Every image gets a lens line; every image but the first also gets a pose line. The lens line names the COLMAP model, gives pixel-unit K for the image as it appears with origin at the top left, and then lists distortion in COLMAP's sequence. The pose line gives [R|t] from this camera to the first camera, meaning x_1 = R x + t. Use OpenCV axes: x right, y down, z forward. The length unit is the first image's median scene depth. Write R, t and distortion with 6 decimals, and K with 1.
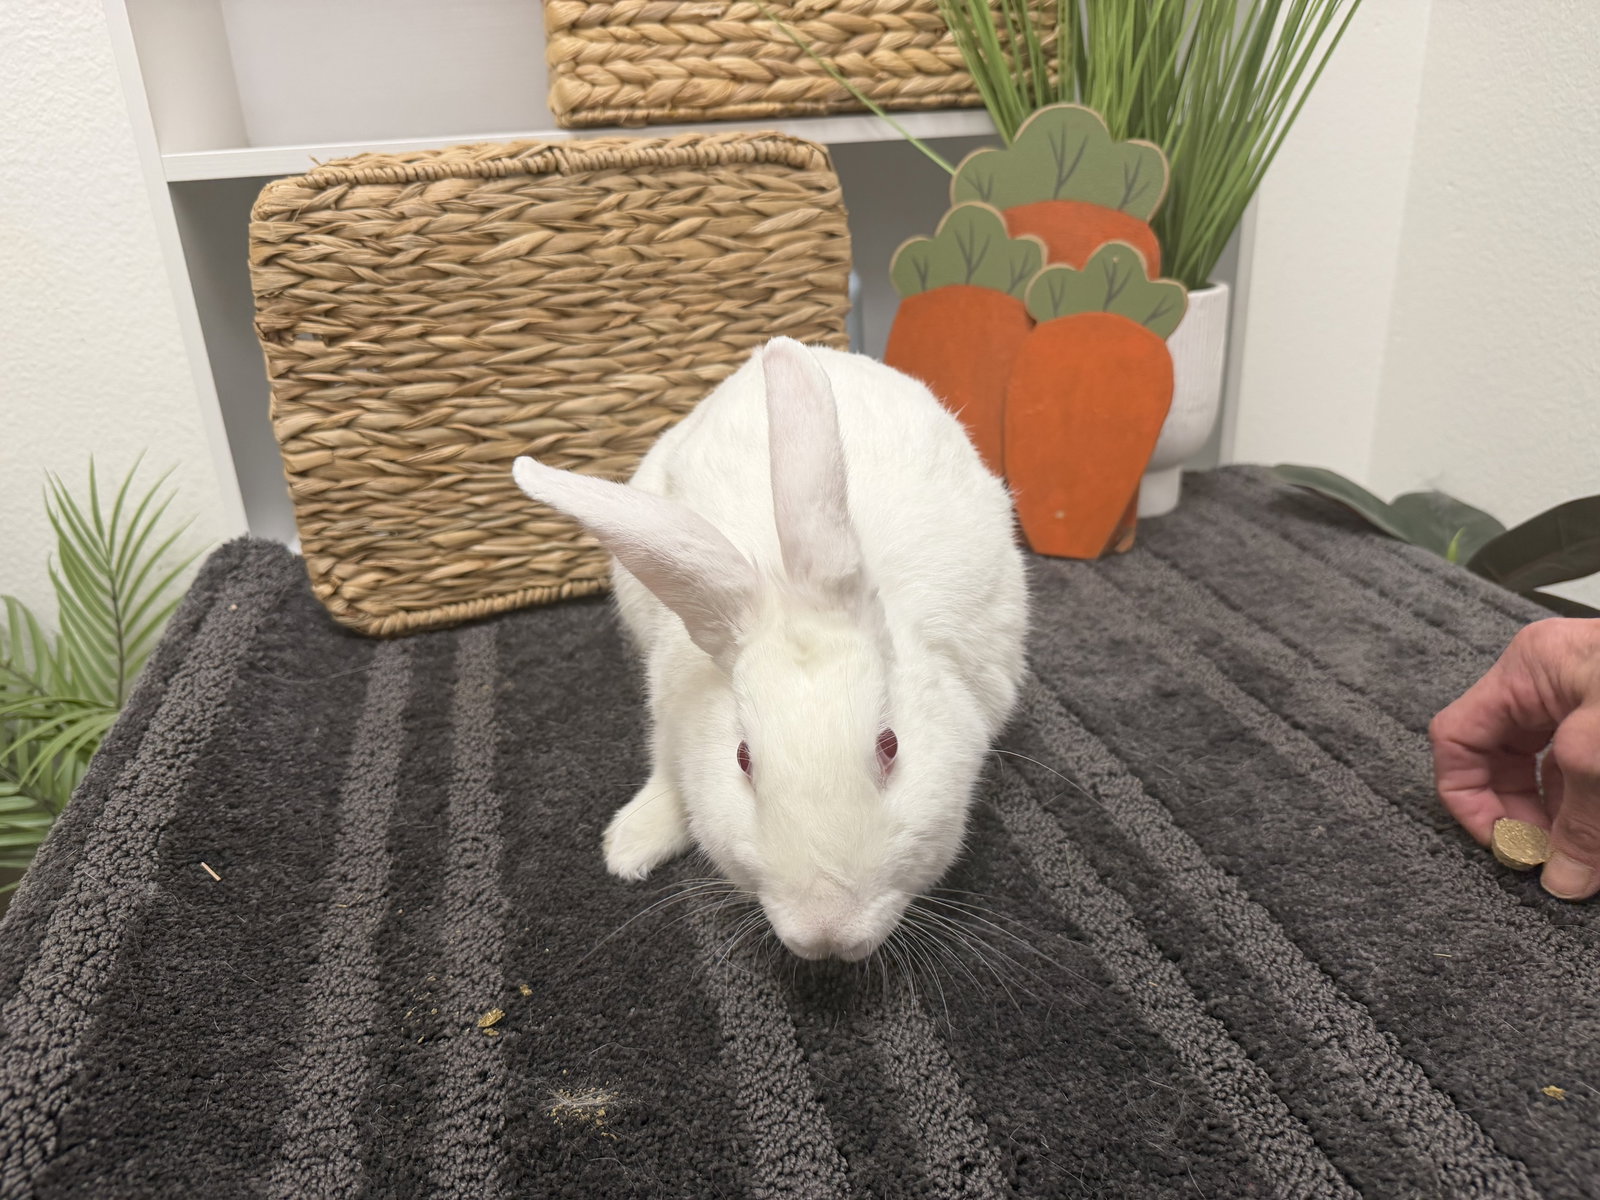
lens RADIAL K [[1188.5, 0, 778.0], [0, 1188.5, 600.4], [0, 0, 1]] dist [-0.024334, -0.001724]
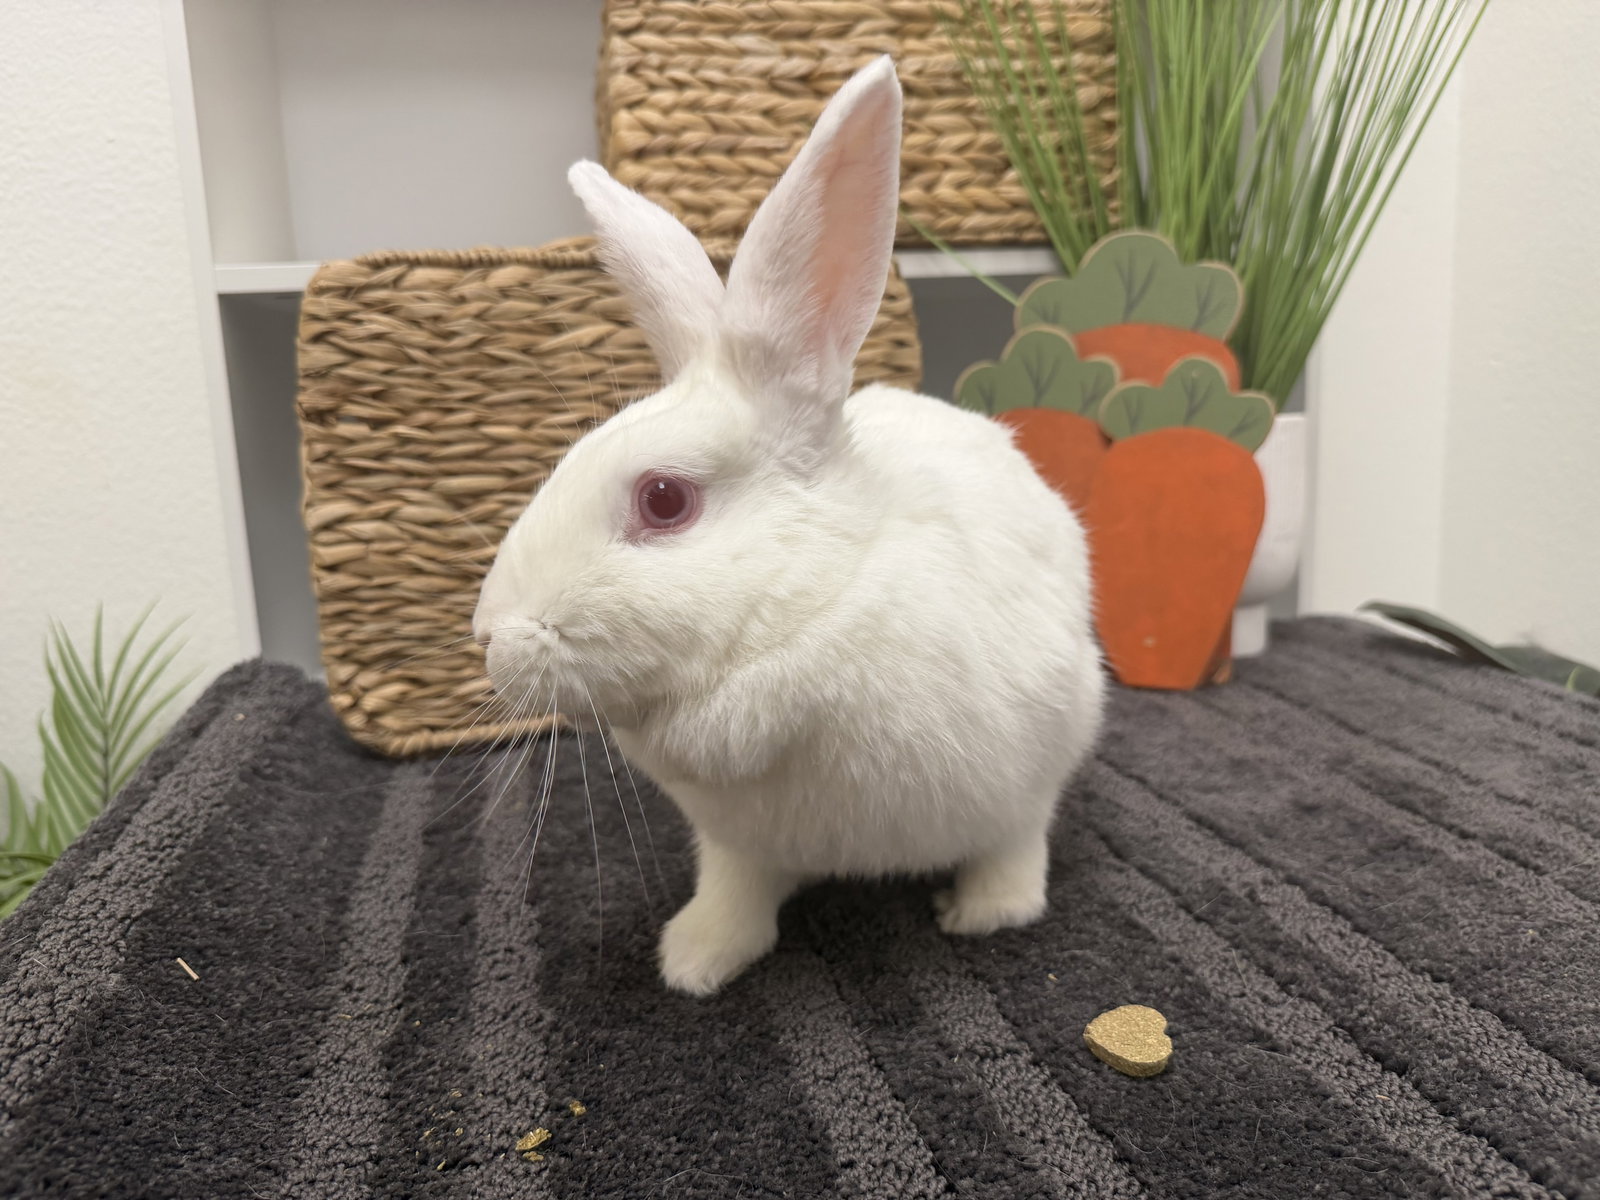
lens RADIAL K [[1199.7, 0, 792.5], [0, 1199.7, 579.3], [0, 0, 1]] dist [-0.025656, -0.004754]
pose [[0.999939, 0.010599, 0.003239, -0.061971], [-0.009642, 0.976060, -0.217288, 0.126786], [-0.005465, 0.217243, 0.976102, 0.125455]]
